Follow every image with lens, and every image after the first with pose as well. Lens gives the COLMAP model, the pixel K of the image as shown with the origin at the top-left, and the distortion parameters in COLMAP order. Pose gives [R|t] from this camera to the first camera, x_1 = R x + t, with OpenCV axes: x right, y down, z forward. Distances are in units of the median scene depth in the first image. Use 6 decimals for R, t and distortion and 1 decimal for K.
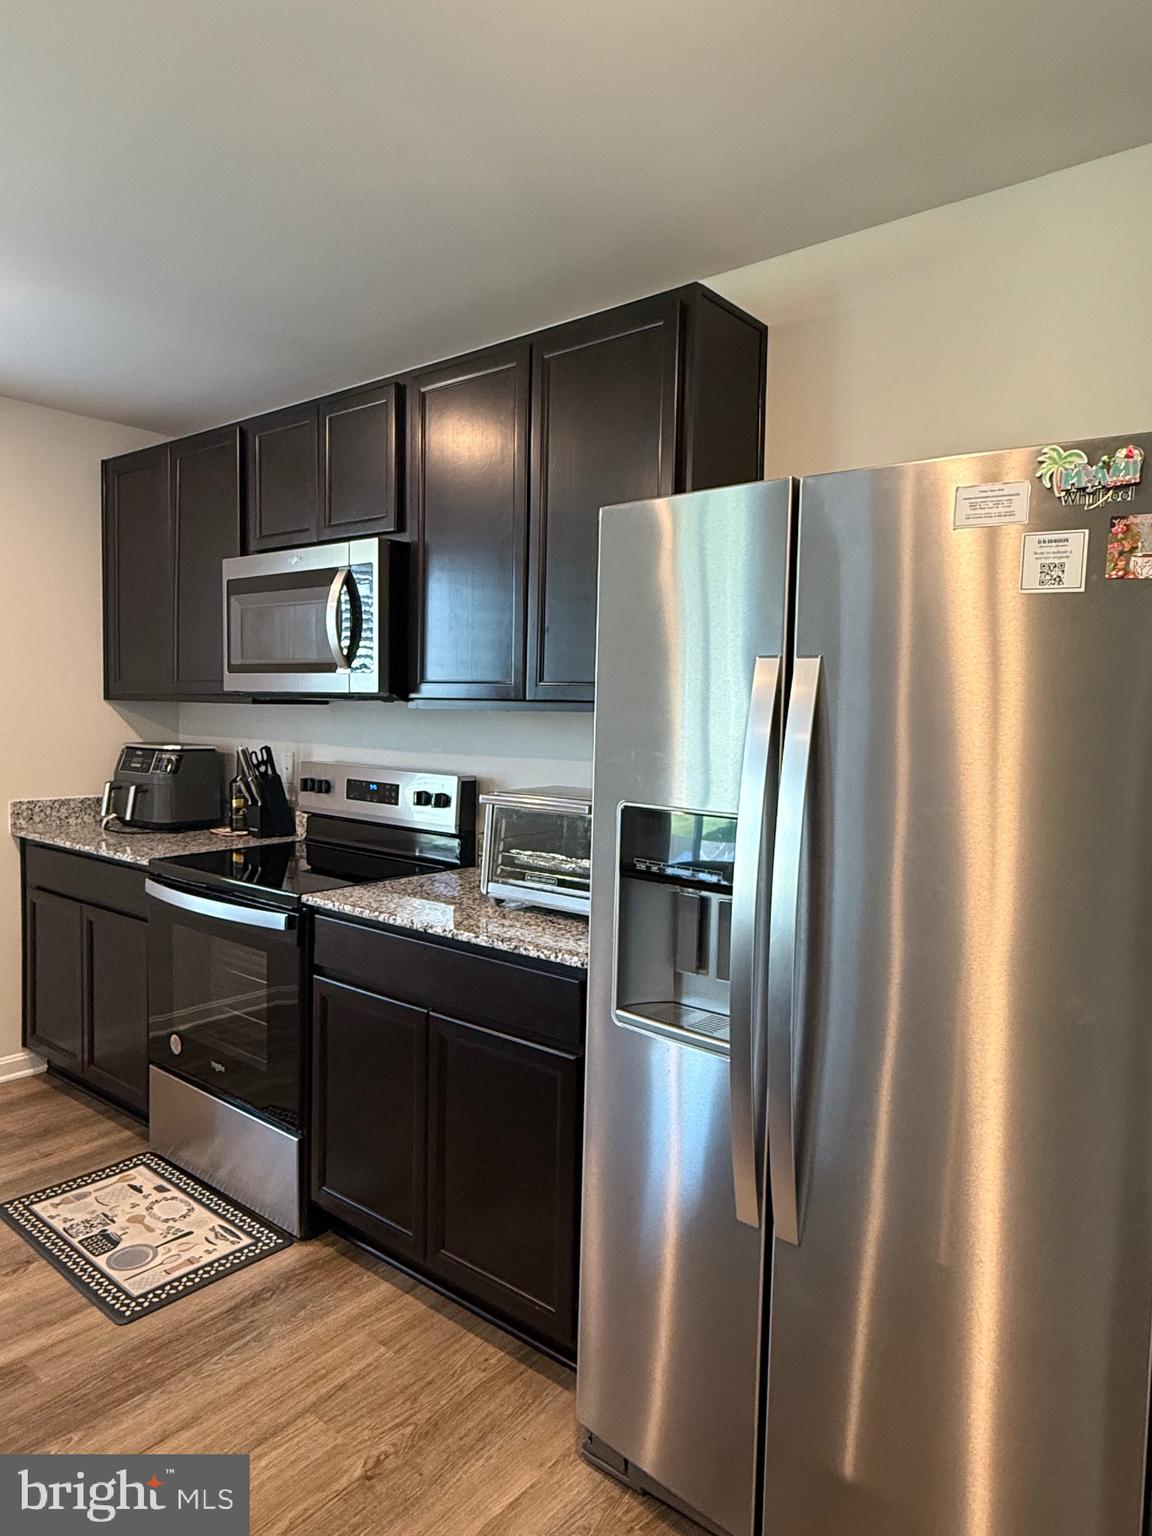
lens RADIAL K [[951.5, 0, 576.0], [0, 951.5, 768.0], [0, 0, 1]] dist [-0.005416, -0.000769]
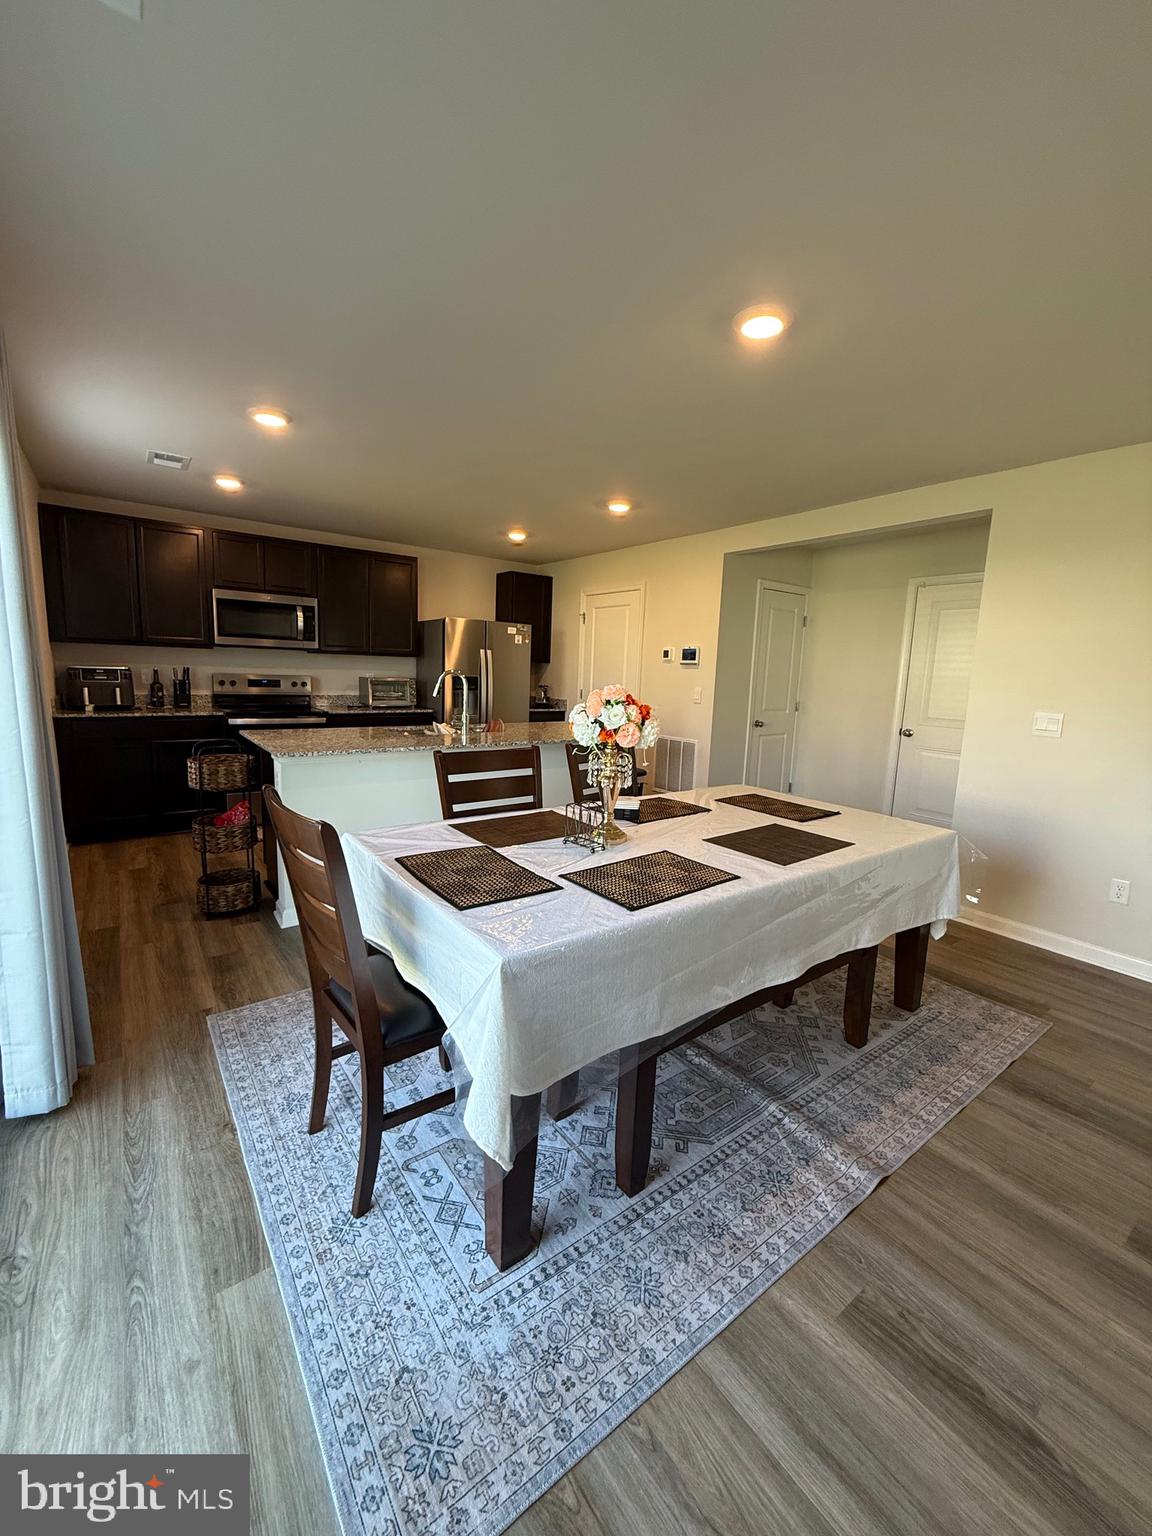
lens RADIAL K [[609.6, 0, 574.2], [0, 609.6, 760.6], [0, 0, 1]] dist [0.000596, 0.000563]
pose [[0.255414, -0.151658, 0.954863, -1.782995], [0.030949, 0.988397, 0.148706, 0.011947], [-0.966336, -0.008430, 0.257144, -0.313290]]
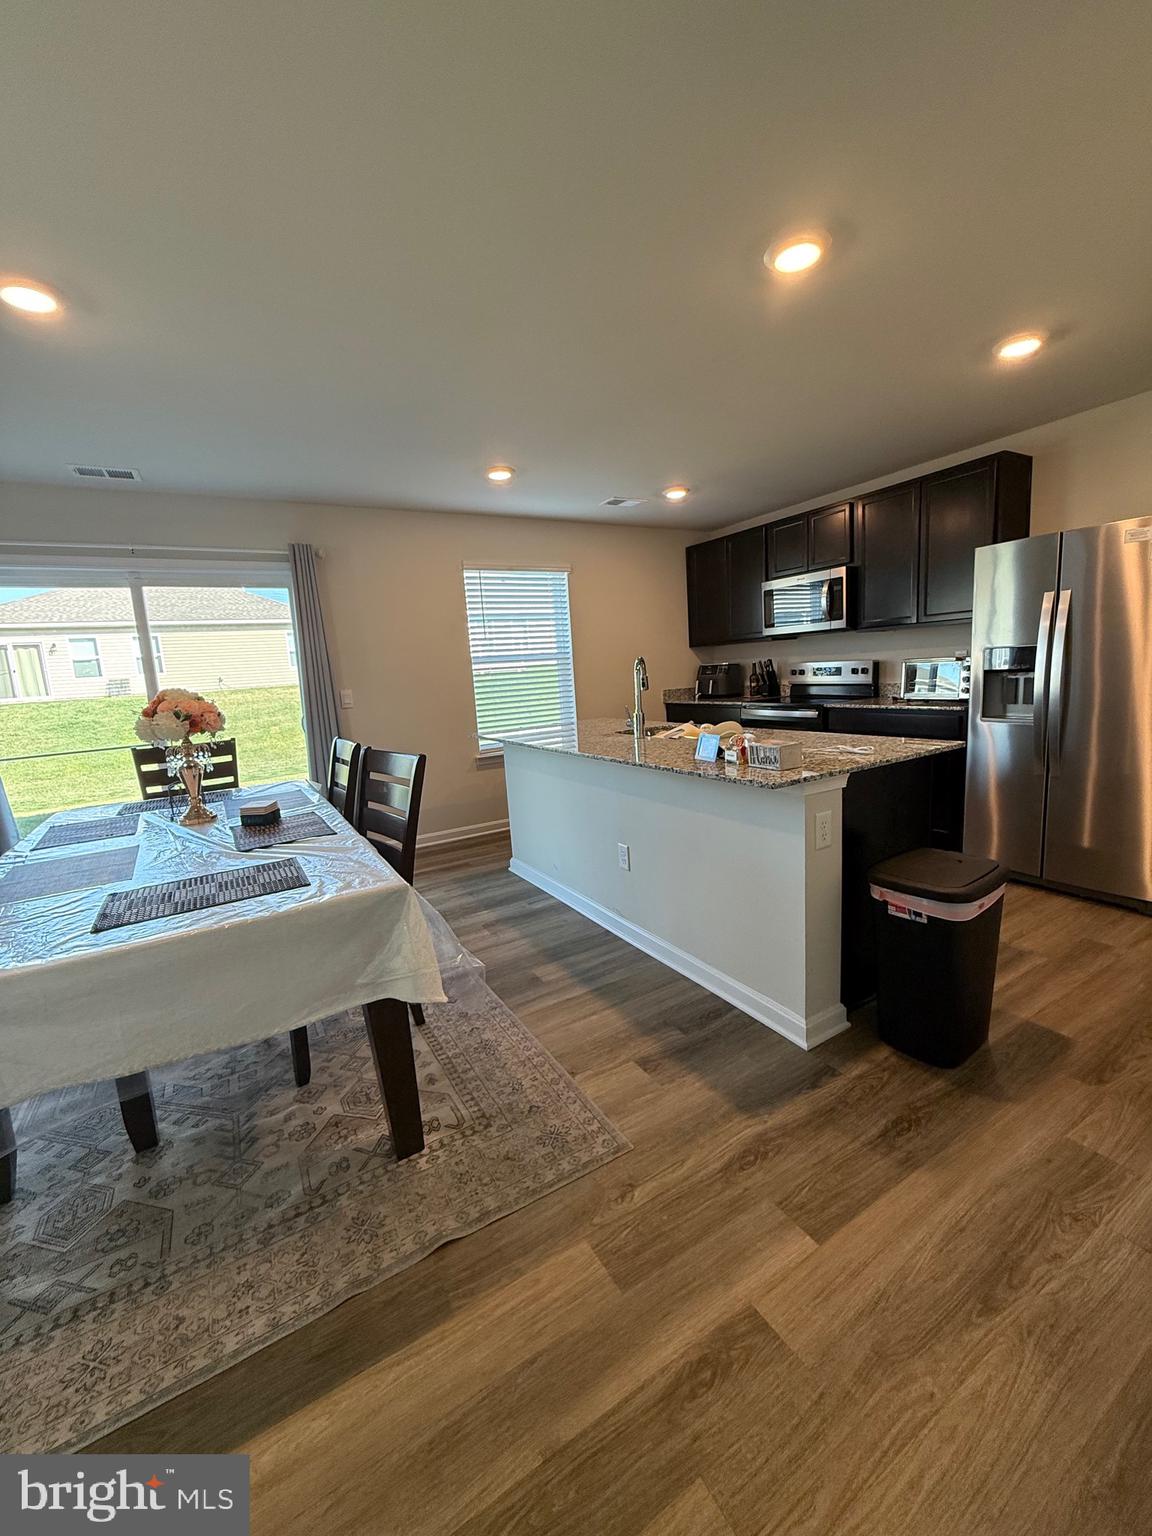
lens RADIAL K [[609.6, 0, 574.2], [0, 609.6, 760.6], [0, 0, 1]] dist [0.000596, 0.000563]
pose [[0.931341, -0.023948, -0.363359, -0.273391], [0.059391, 0.994464, 0.086687, 0.083392], [0.359271, -0.102316, 0.927607, -0.761254]]
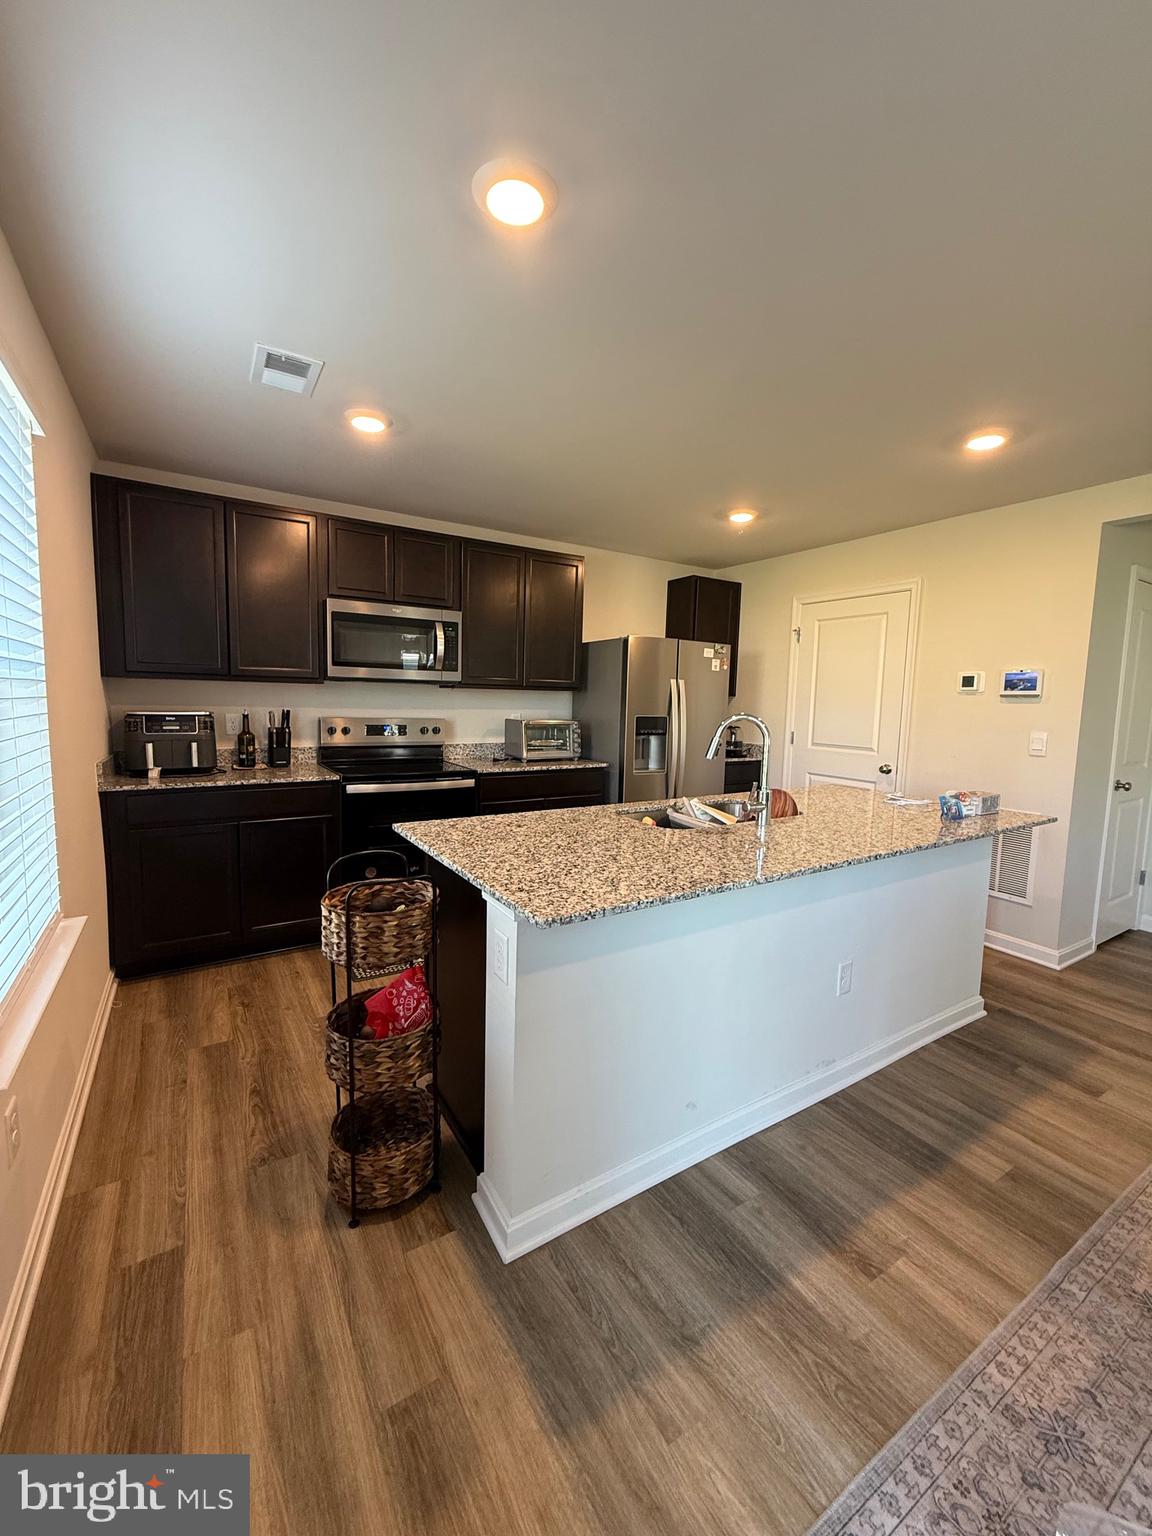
lens RADIAL K [[609.6, 0, 574.2], [0, 609.6, 760.6], [0, 0, 1]] dist [0.000596, 0.000563]
pose [[0.332921, -0.105893, 0.936990, -1.346455], [0.043410, 0.994342, 0.096951, -0.018920], [-0.941955, 0.008397, 0.335635, 0.232200]]
